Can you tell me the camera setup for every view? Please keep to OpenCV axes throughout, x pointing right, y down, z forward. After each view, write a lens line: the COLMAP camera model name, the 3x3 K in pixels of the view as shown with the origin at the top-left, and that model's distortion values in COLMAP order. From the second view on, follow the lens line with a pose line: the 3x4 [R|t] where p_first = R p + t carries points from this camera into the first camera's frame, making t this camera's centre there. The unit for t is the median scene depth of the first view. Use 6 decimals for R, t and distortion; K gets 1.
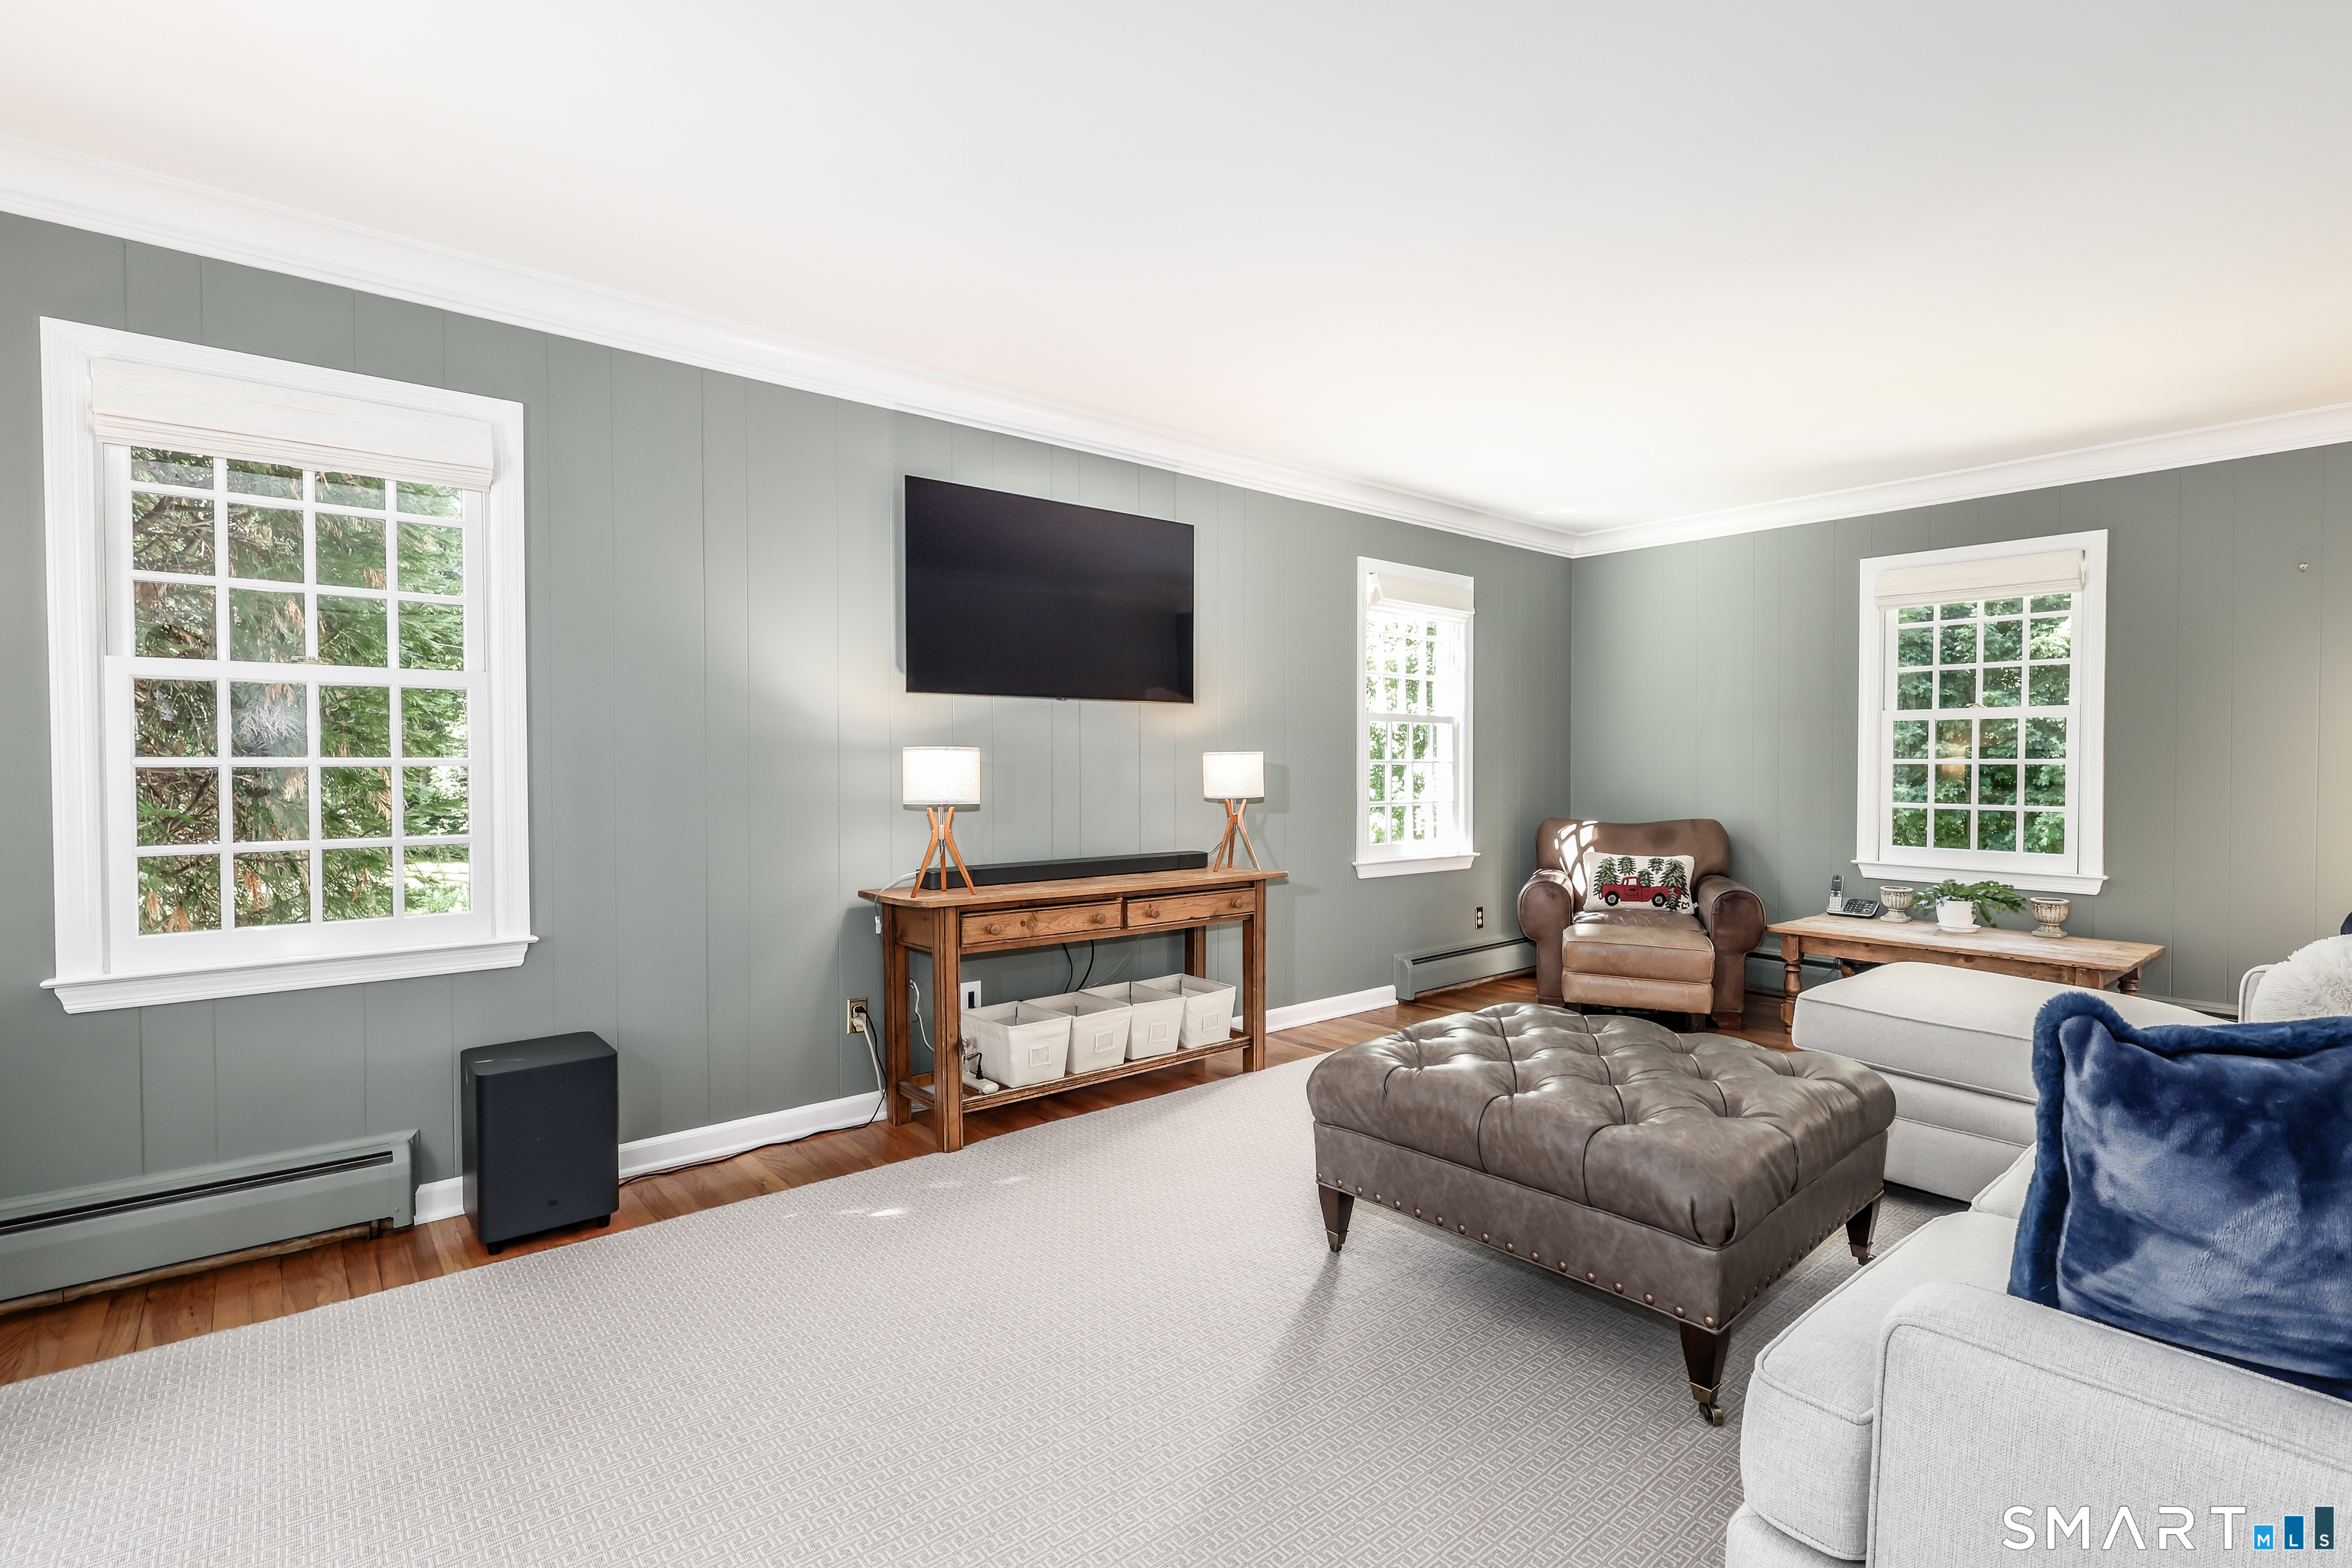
lens RADIAL K [[1098.3, 0, 1154.6], [0, 1098.3, 782.6], [0, 0, 1]] dist [0.007949, -0.000891]
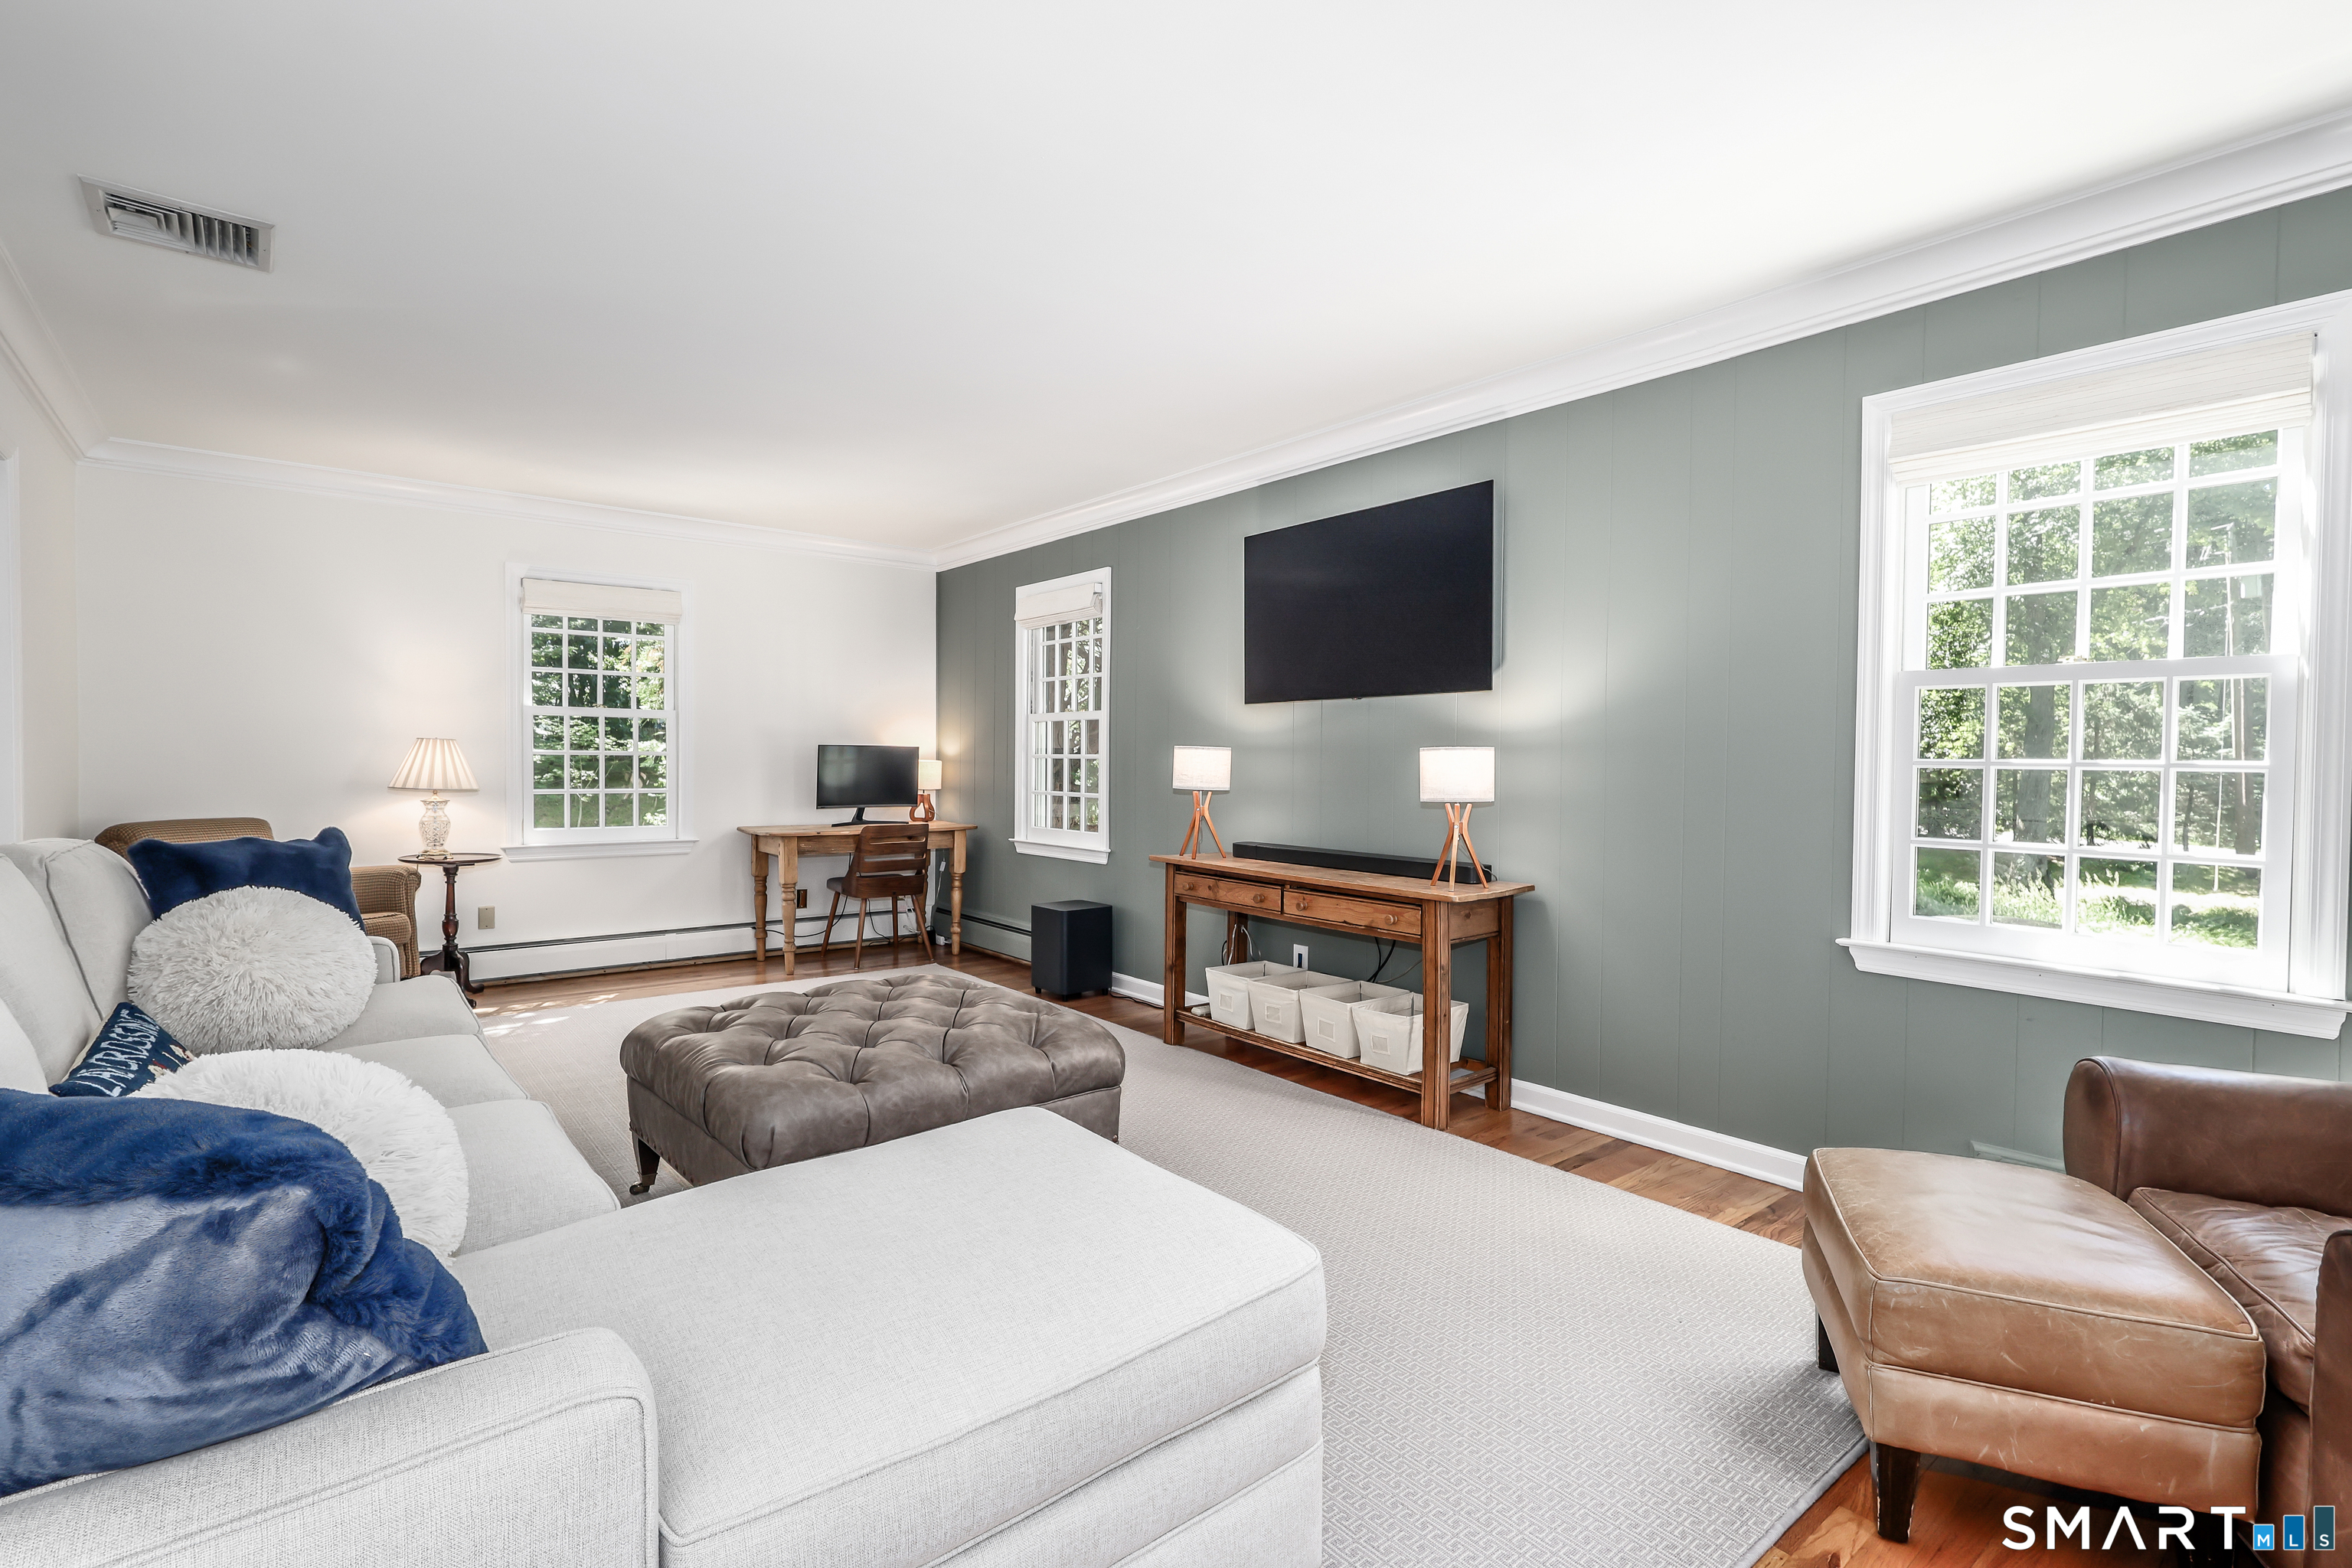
lens RADIAL K [[1098.3, 0, 1156.4], [0, 1098.3, 781.5], [0, 0, 1]] dist [0.007949, -0.000891]
pose [[-0.013679, 0.019109, -0.999724, 0.999755], [-0.028888, 0.999392, 0.019497, -0.012054], [0.999489, 0.029147, -0.013119, 0.855325]]
